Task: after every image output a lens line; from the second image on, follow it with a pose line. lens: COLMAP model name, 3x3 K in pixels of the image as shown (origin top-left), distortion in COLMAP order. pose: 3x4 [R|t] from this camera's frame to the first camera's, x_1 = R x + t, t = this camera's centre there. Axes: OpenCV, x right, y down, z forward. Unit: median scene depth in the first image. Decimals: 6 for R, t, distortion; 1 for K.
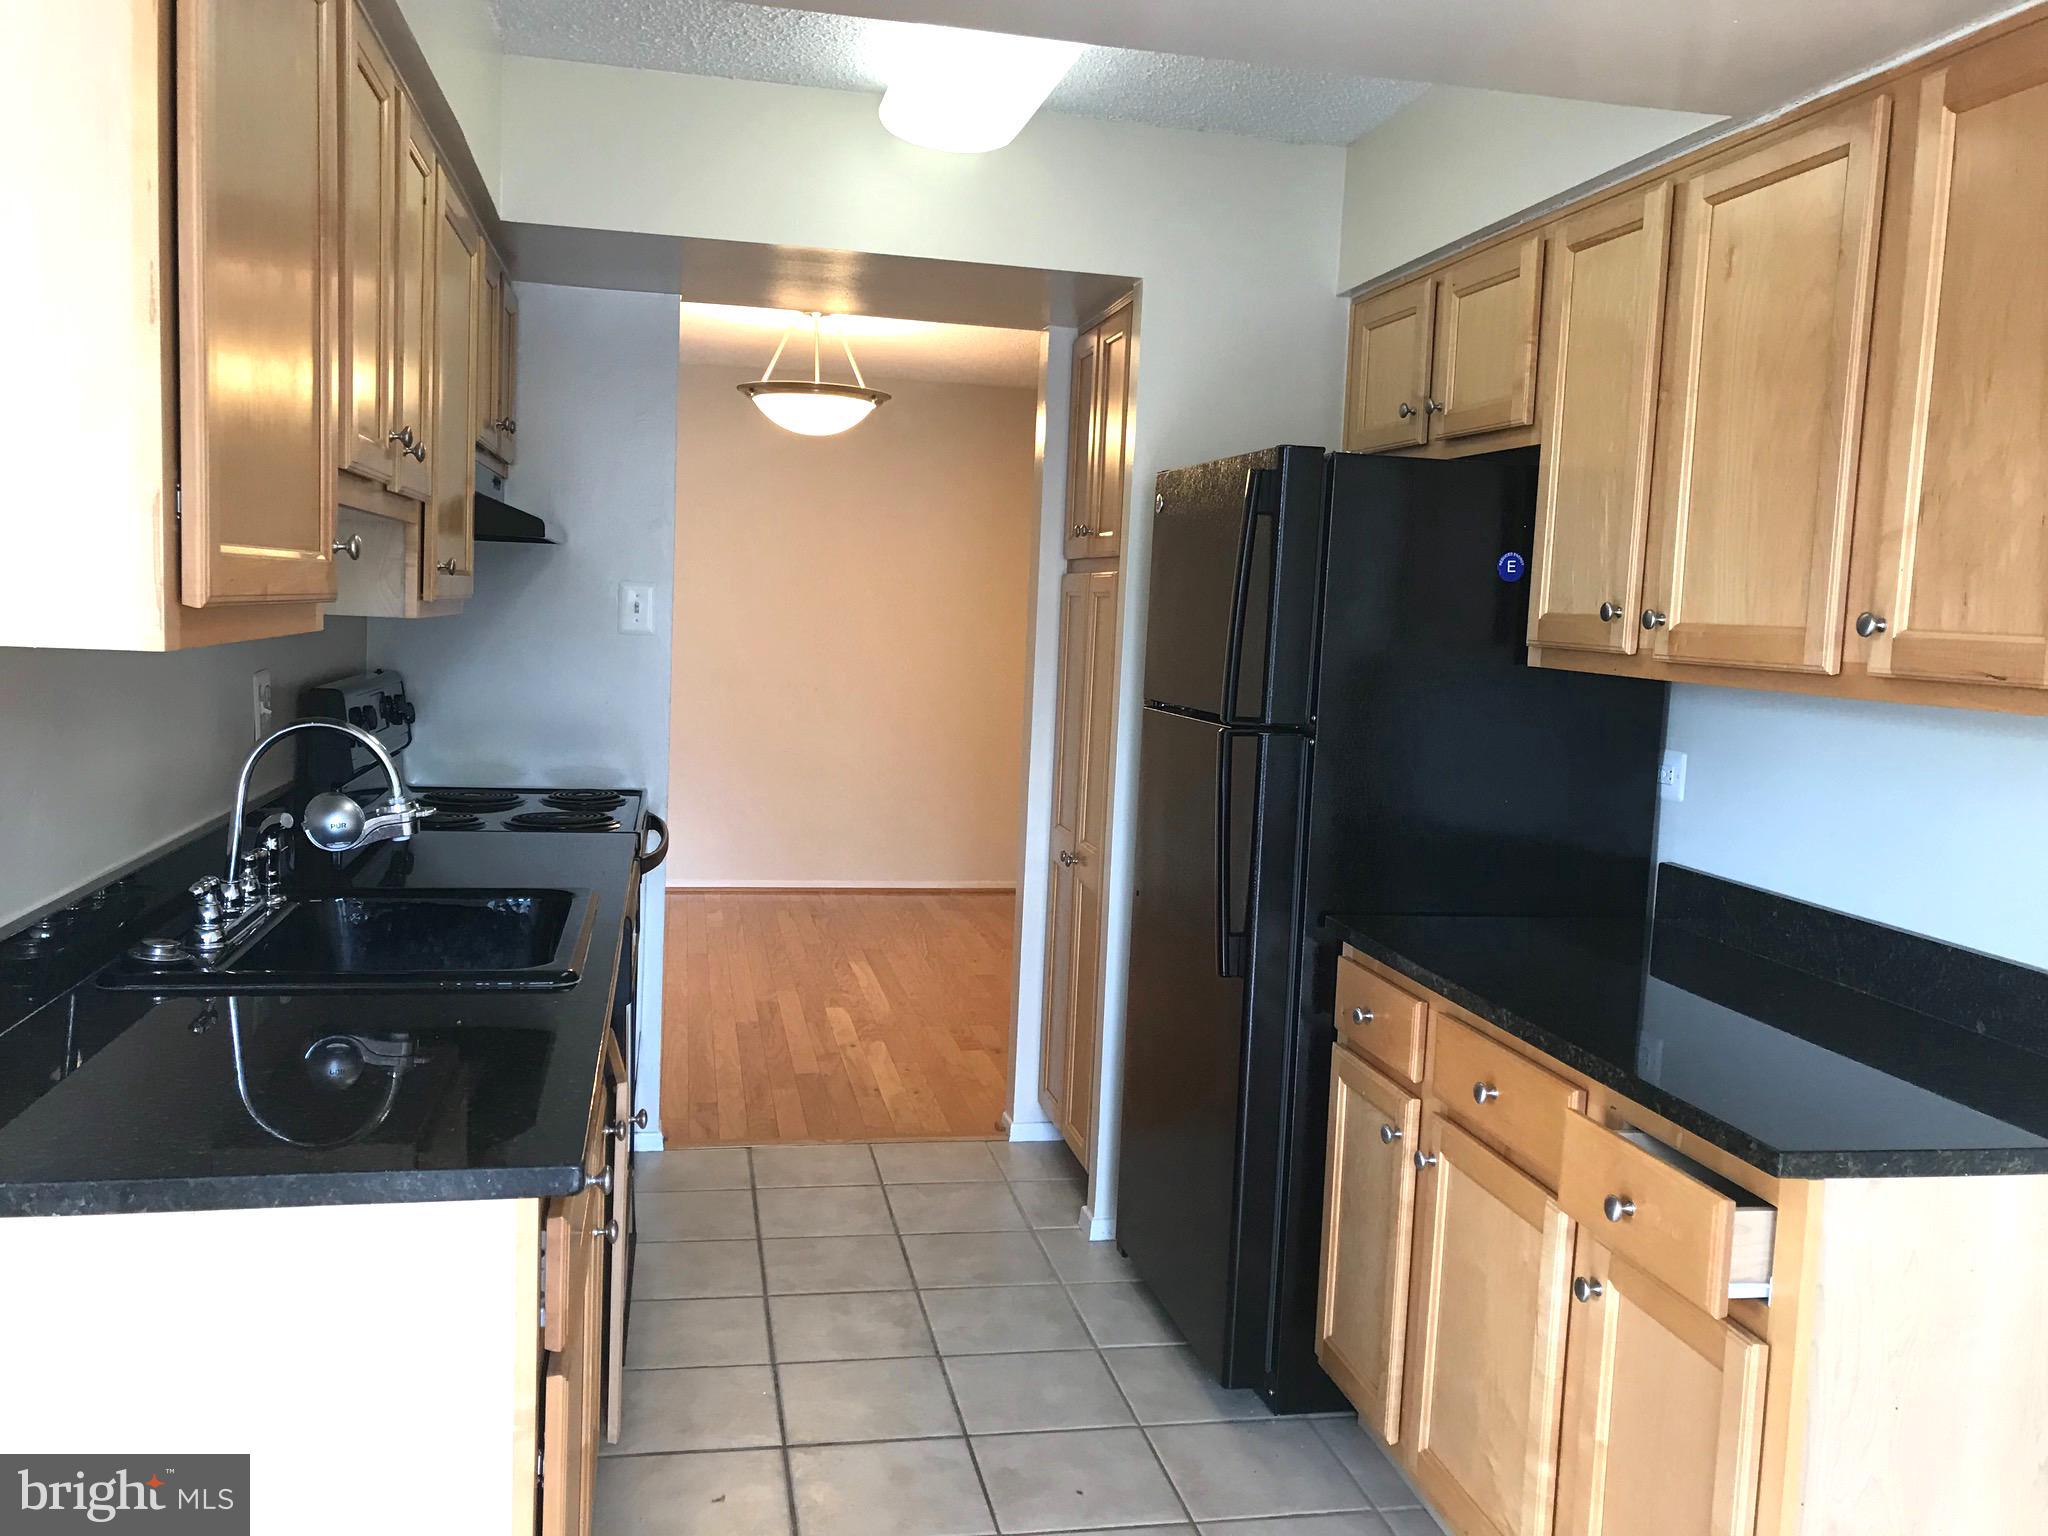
lens RADIAL K [[1663.6, 0, 1013.9], [0, 1663.6, 753.0], [0, 0, 1]] dist [0.004253, 0.011642]
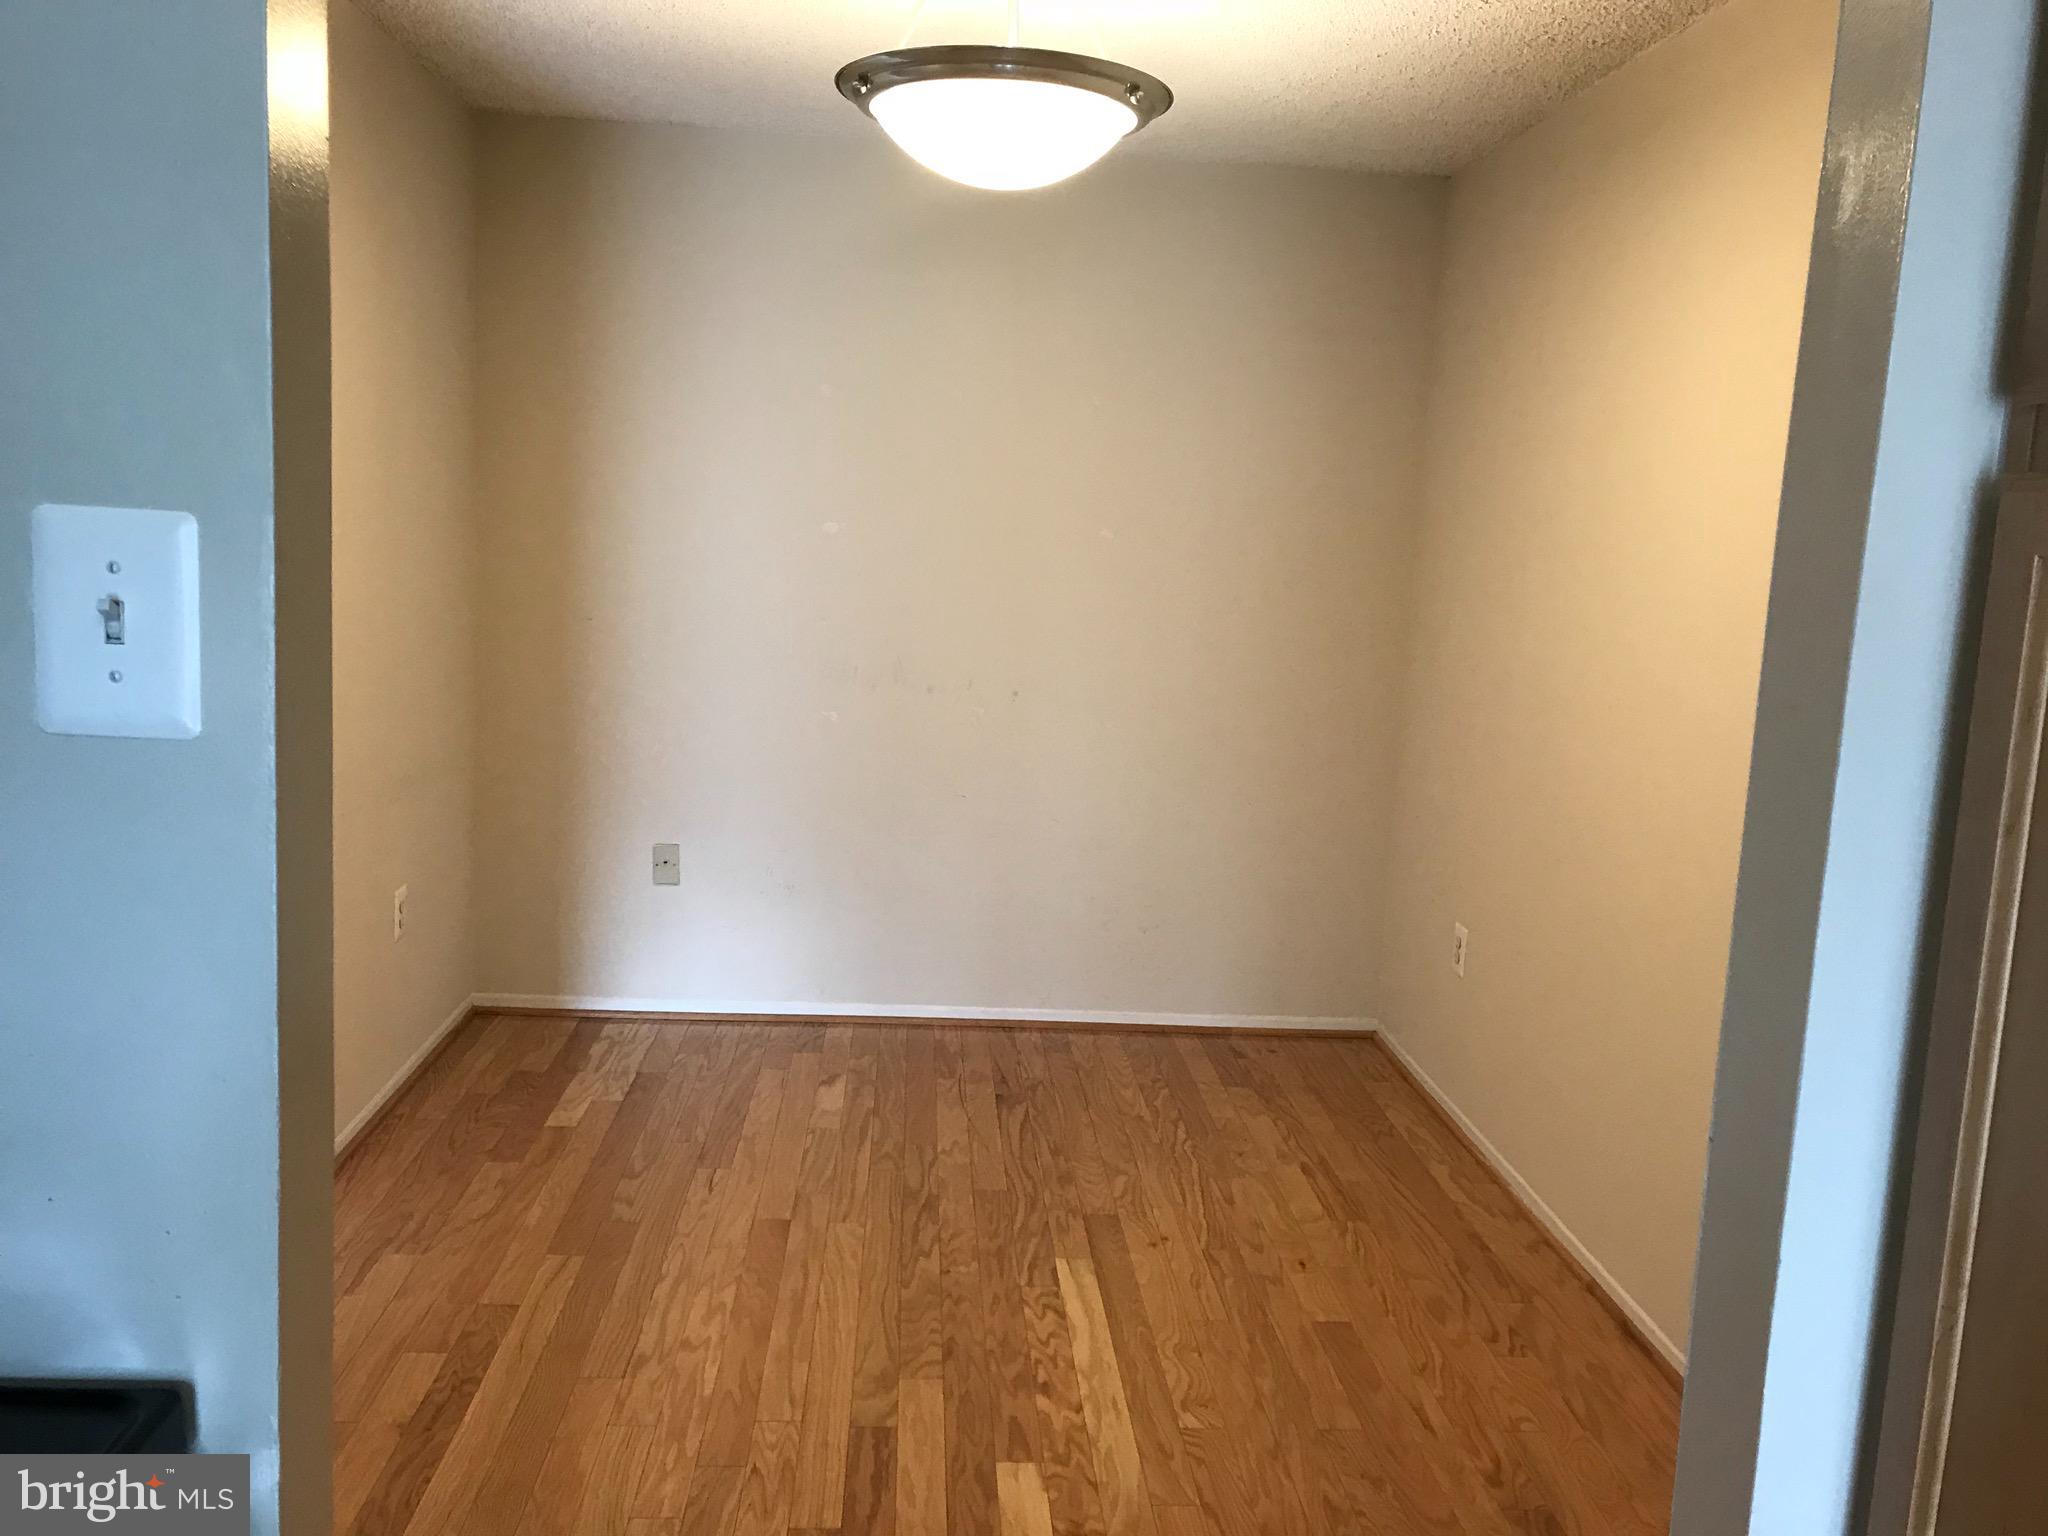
lens RADIAL K [[1663.6, 0, 1013.9], [0, 1663.6, 753.0], [0, 0, 1]] dist [0.004253, 0.011642]
pose [[0.990439, 0.027384, -0.135203, -0.051352], [-0.021652, 0.998811, 0.043689, -0.057703], [0.136238, -0.040344, 0.989854, 0.545479]]
